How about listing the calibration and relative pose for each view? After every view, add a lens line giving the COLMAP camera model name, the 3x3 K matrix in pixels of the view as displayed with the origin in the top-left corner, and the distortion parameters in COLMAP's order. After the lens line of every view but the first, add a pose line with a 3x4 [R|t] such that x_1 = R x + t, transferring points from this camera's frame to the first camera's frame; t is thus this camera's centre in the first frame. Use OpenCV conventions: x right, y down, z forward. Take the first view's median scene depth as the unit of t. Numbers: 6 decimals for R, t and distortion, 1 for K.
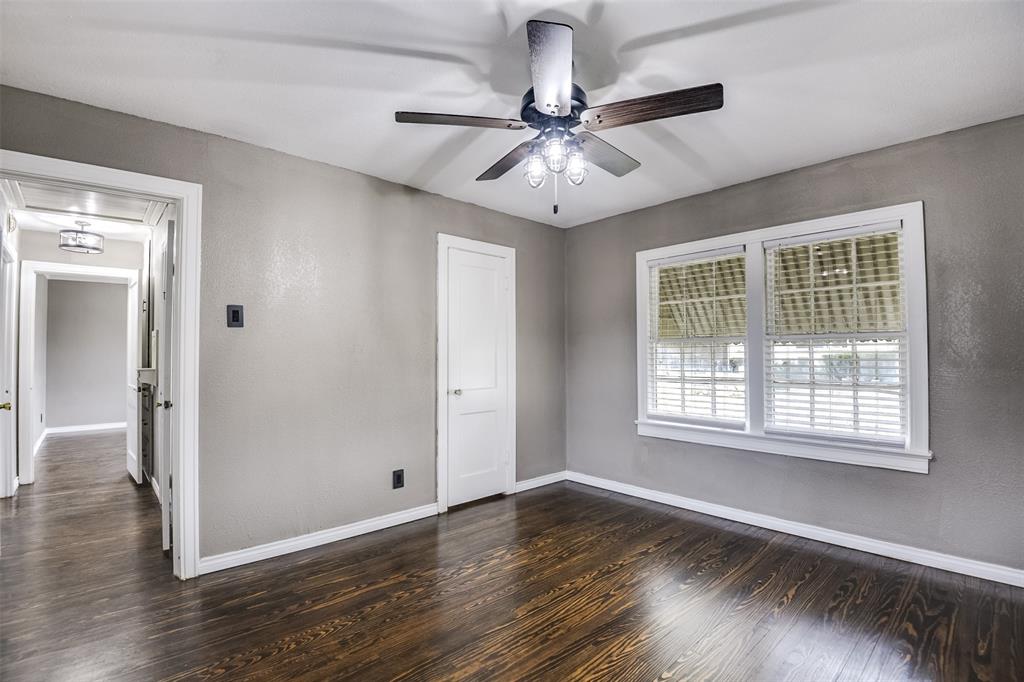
lens RADIAL K [[481.8, 0, 510.6], [0, 481.8, 344.3], [0, 0, 1]] dist [0.003060, -0.004219]
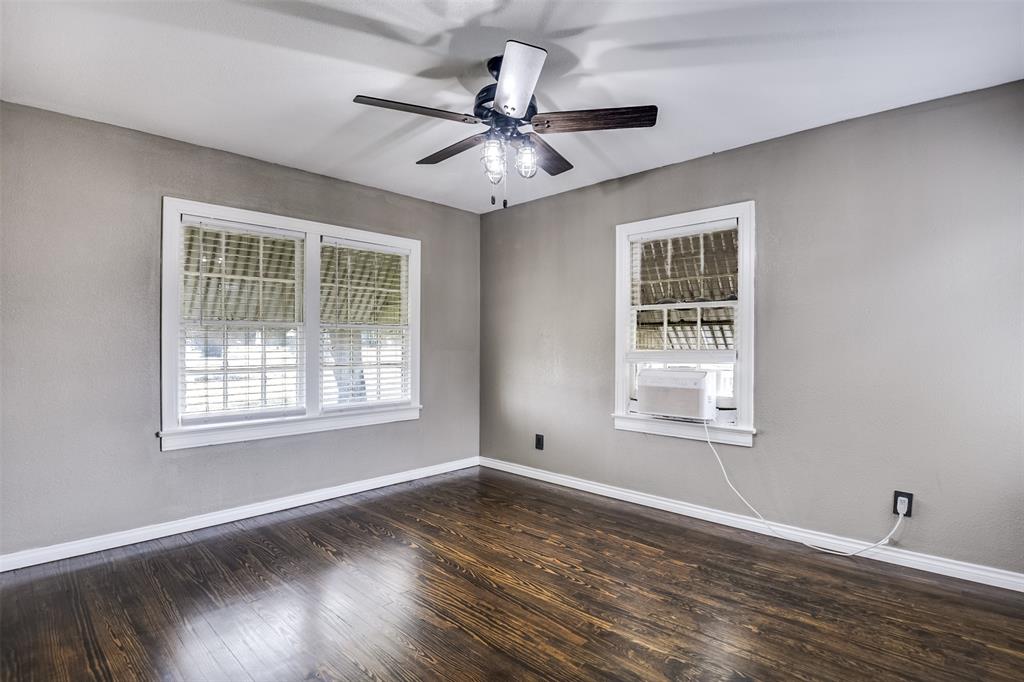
lens RADIAL K [[508.0, 0, 512.4], [0, 508.0, 344.5], [0, 0, 1]] dist [0.013331, 0.000433]
pose [[-0.033170, -0.000873, 0.999449, -0.628070], [-0.025546, 0.999674, 0.000025, 0.018894], [-0.999123, -0.025532, -0.033181, 0.616884]]
